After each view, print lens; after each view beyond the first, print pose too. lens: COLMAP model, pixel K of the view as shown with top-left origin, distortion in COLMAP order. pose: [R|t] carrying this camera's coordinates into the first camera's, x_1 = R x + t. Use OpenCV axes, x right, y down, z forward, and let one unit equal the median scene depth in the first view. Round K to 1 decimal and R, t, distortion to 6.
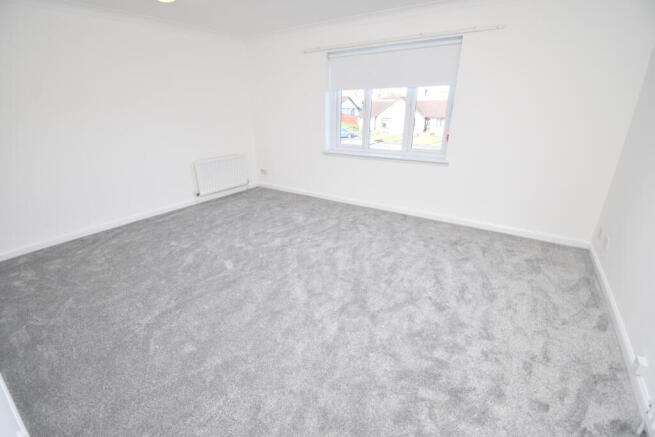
lens RADIAL K [[291.2, 0, 327.5], [0, 291.2, 218.5], [0, 0, 1]] dist [0.001312, -0.000381]
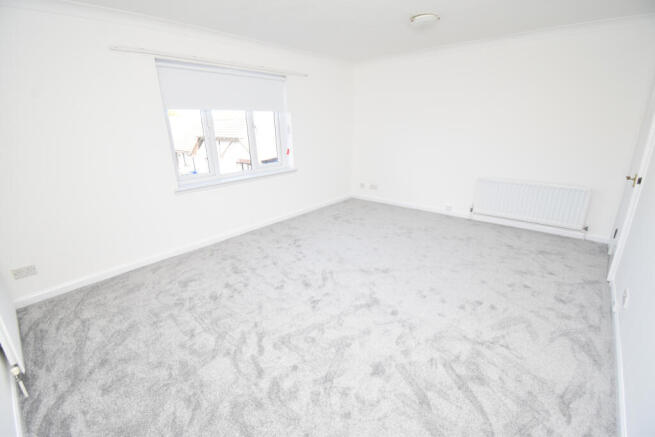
lens RADIAL K [[291.2, 0, 327.5], [0, 291.2, 218.5], [0, 0, 1]] dist [0.001312, -0.000381]
pose [[0.122347, -0.296016, 0.947315, -0.814317], [0.386648, 0.893292, 0.229199, -0.224507], [-0.914076, 0.338236, 0.223746, 0.616475]]
